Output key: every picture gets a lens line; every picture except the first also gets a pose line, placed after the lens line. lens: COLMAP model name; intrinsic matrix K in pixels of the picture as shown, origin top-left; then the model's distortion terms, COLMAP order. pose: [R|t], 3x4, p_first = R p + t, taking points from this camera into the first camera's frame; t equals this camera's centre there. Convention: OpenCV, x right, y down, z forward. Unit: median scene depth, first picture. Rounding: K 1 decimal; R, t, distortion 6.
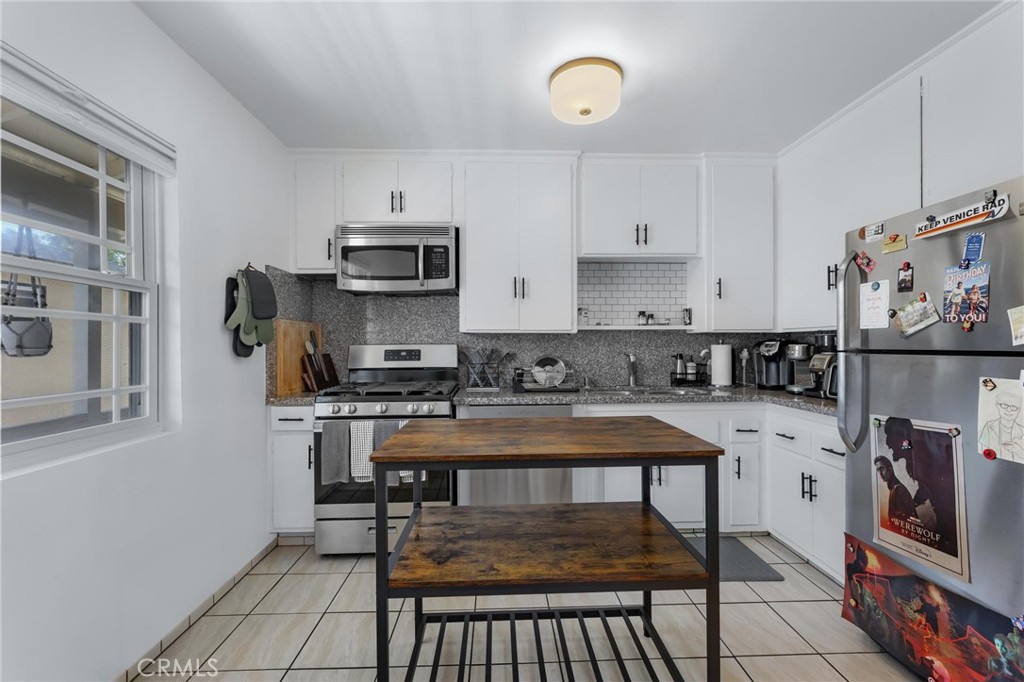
lens RADIAL K [[438.7, 0, 512.0], [0, 438.7, 341.0], [0, 0, 1]] dist [0.000915, 0.000163]
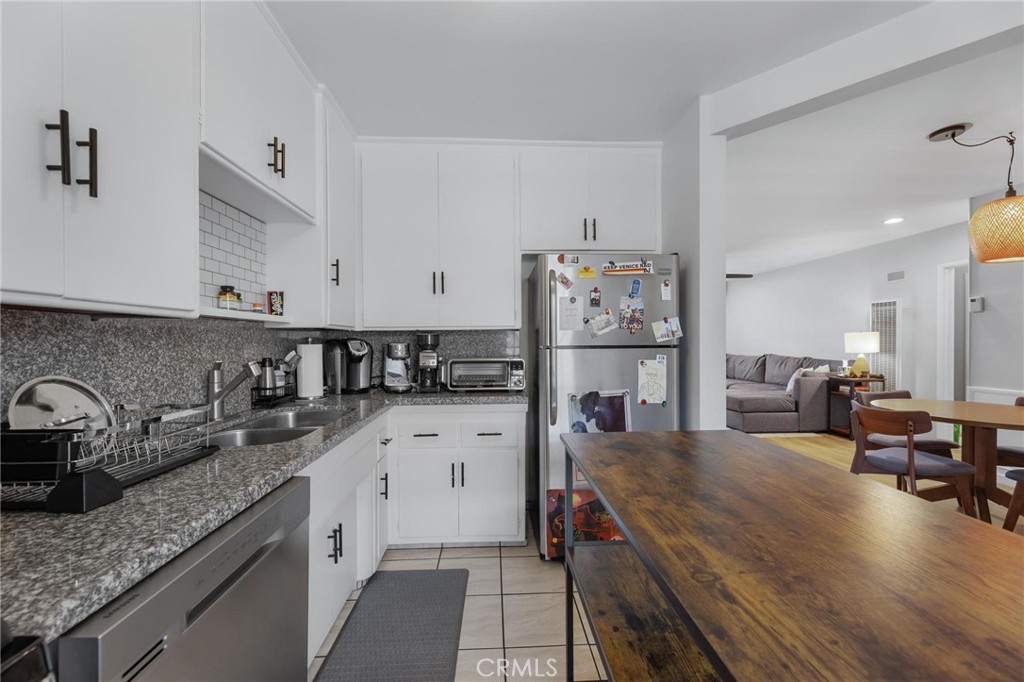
lens RADIAL K [[407.0, 0, 513.1], [0, 407.0, 344.5], [0, 0, 1]] dist [0.000077, 0.000070]
pose [[-0.016887, -0.003590, 0.999851, -0.481618], [-0.001057, 0.999993, 0.003572, 0.011360], [-0.999857, -0.000997, -0.016891, 1.291893]]
